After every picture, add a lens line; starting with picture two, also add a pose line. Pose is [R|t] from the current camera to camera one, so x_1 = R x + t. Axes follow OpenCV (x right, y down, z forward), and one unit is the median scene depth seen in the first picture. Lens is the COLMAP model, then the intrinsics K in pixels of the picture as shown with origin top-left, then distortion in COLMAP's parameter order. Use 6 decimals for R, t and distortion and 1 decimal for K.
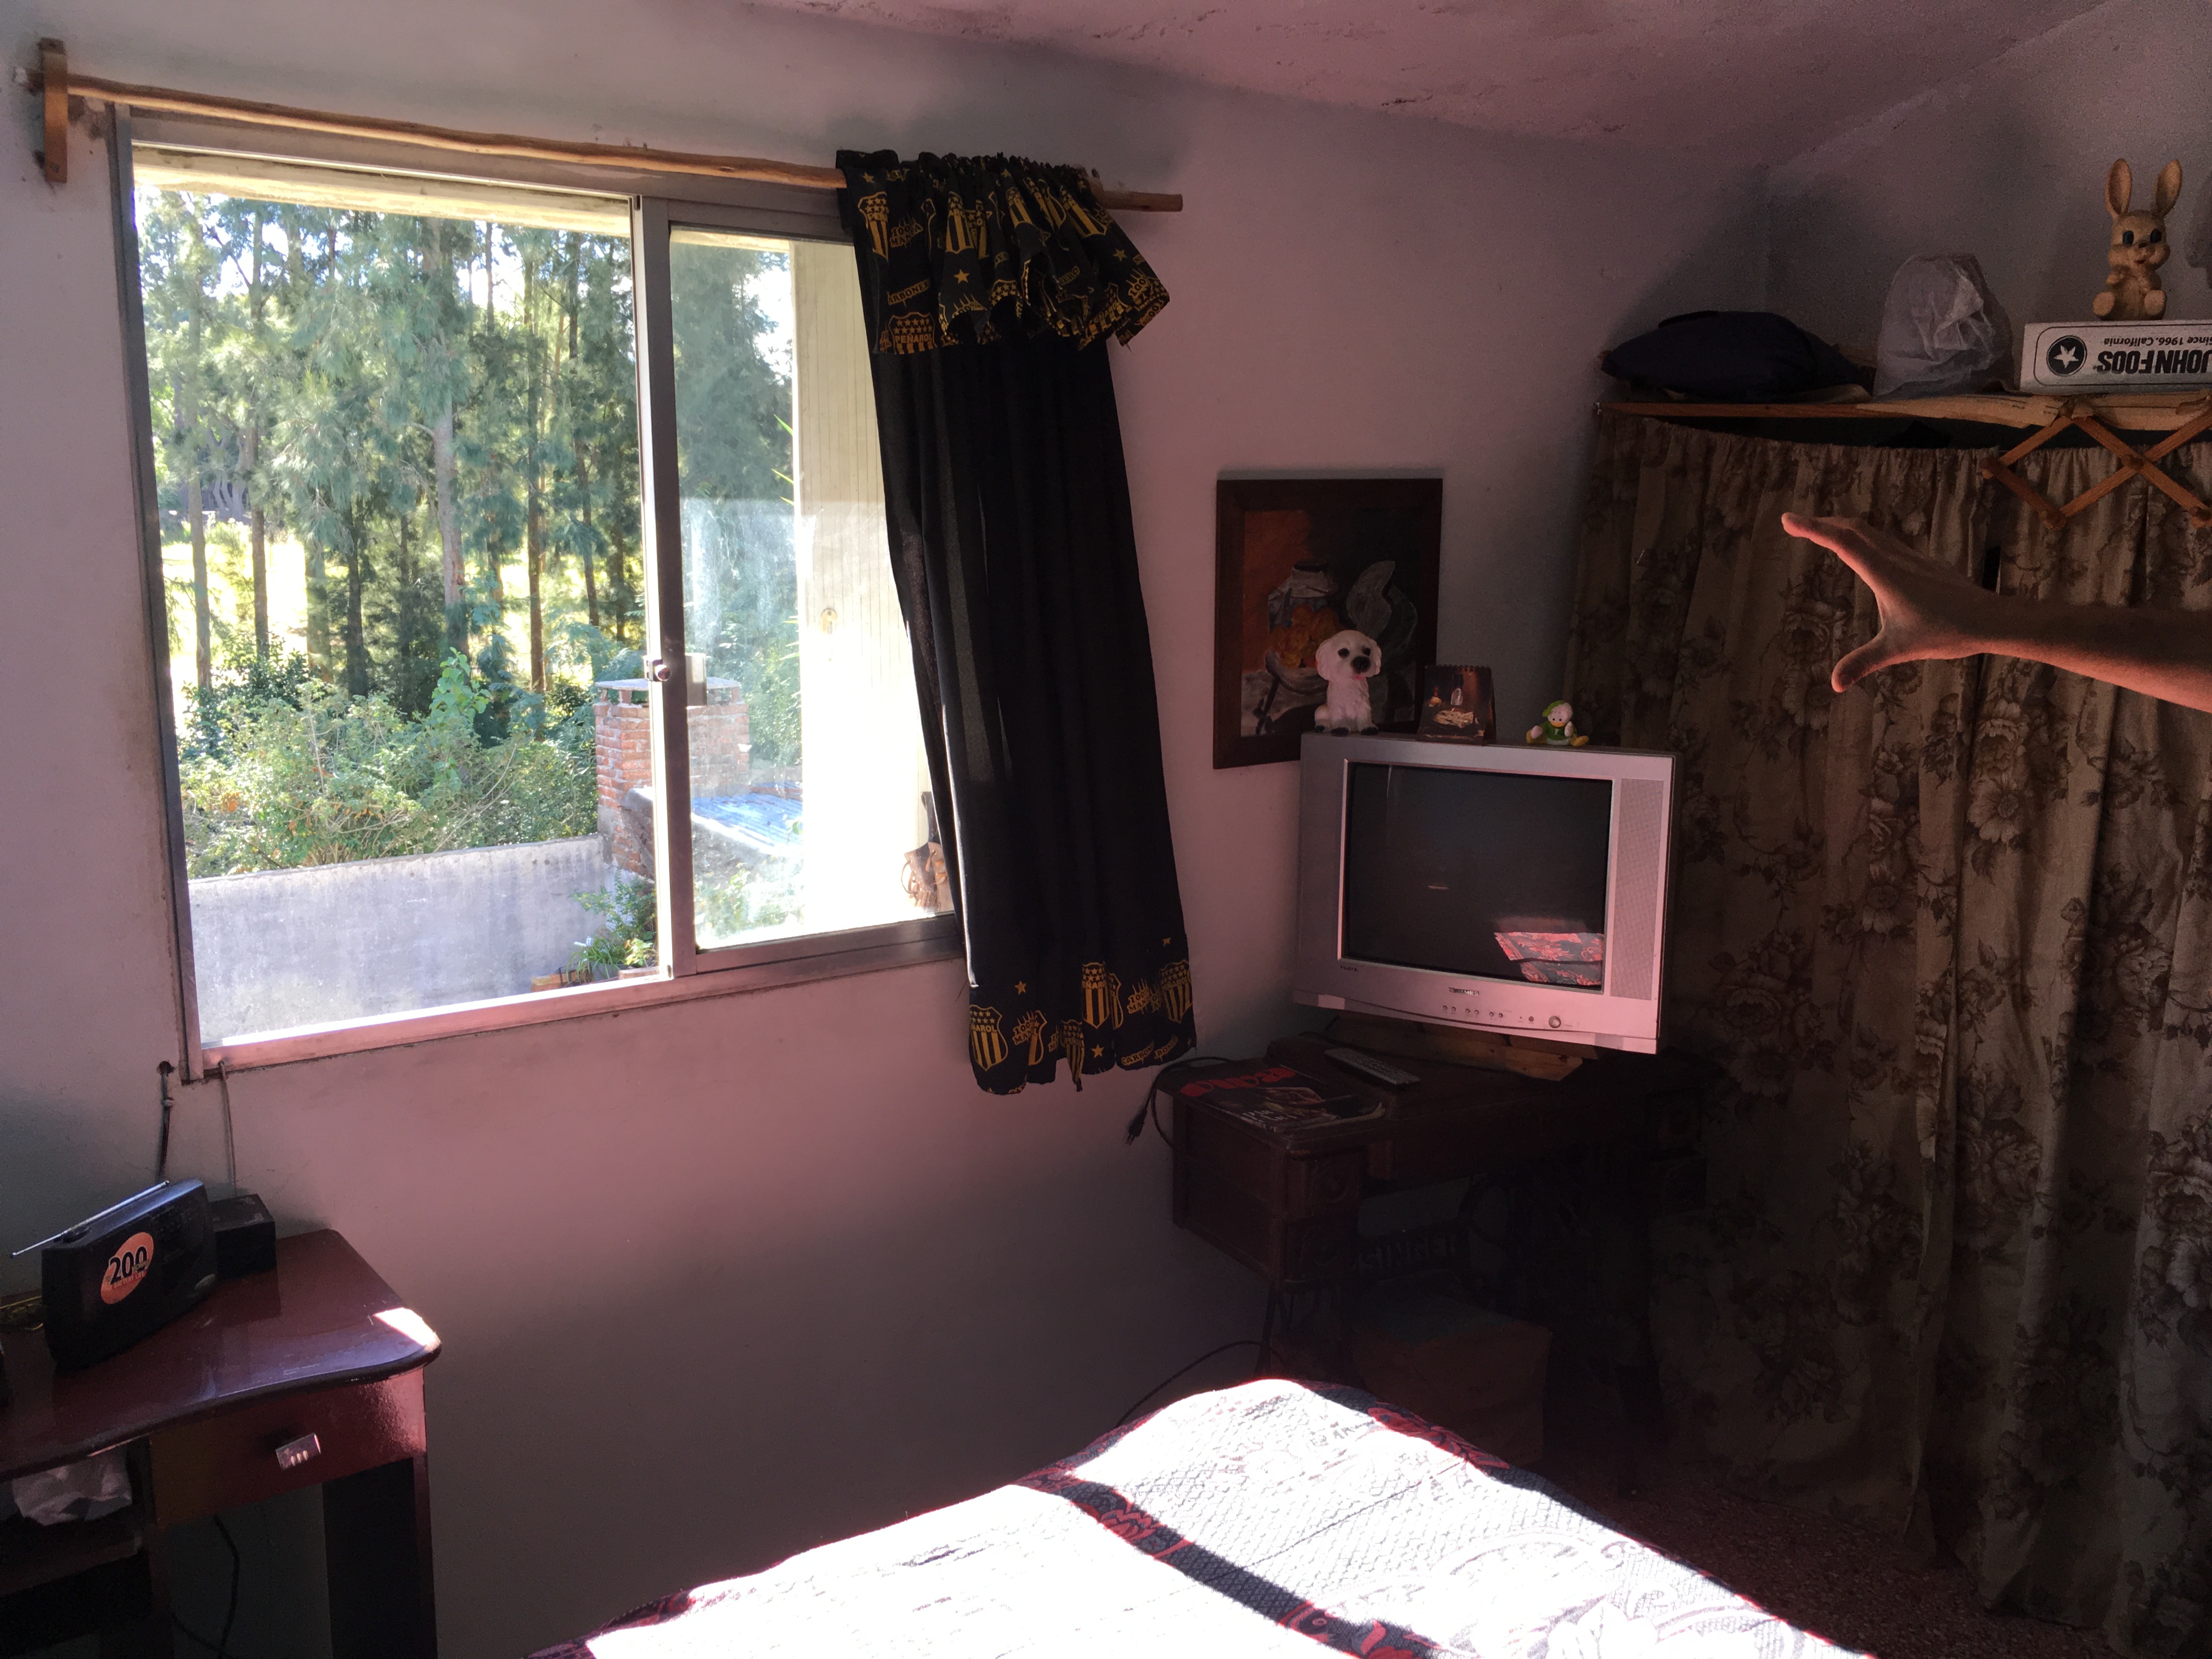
lens RADIAL K [[1919.5, 0, 1106.0], [0, 1919.5, 826.1], [0, 0, 1]] dist [0.041165, -0.086513]
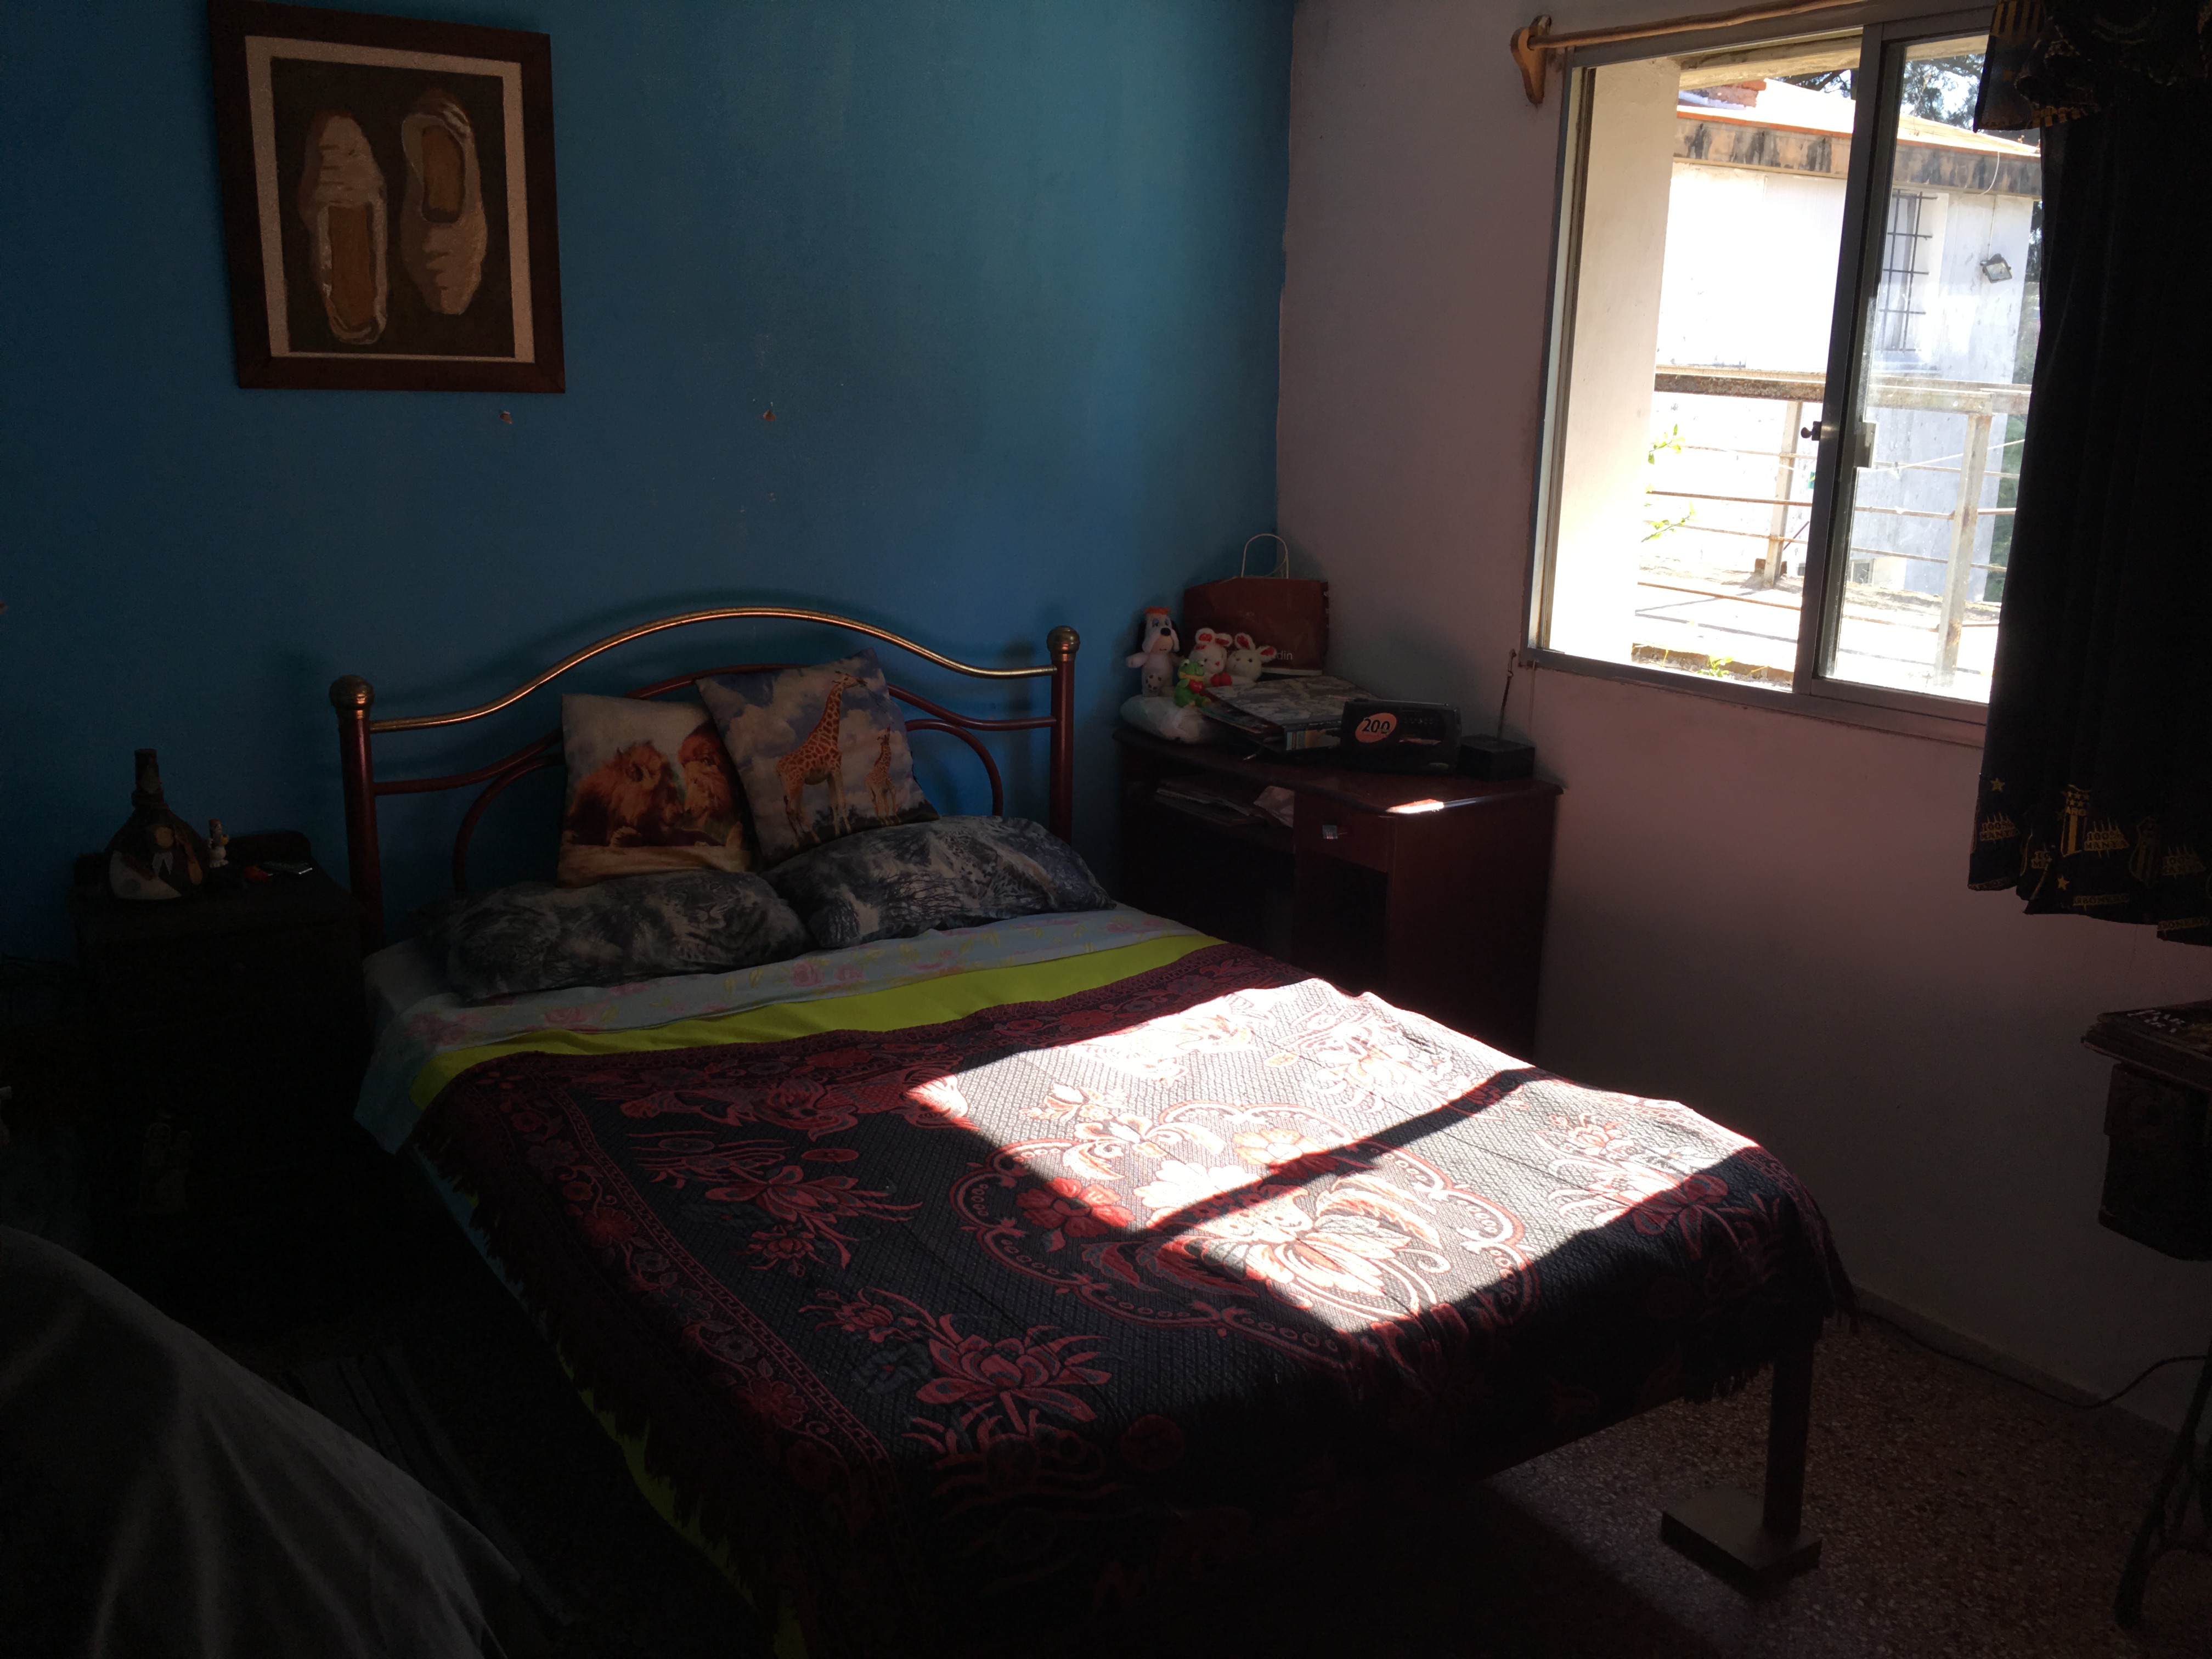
lens RADIAL K [[1919.5, 0, 1105.8], [0, 1919.5, 831.5], [0, 0, 1]] dist [0.041165, -0.086513]
pose [[-0.046843, 0.226321, -0.972926, 1.173948], [-0.189763, 0.954242, 0.231111, -0.042972], [0.980712, 0.195451, -0.001752, 0.708445]]
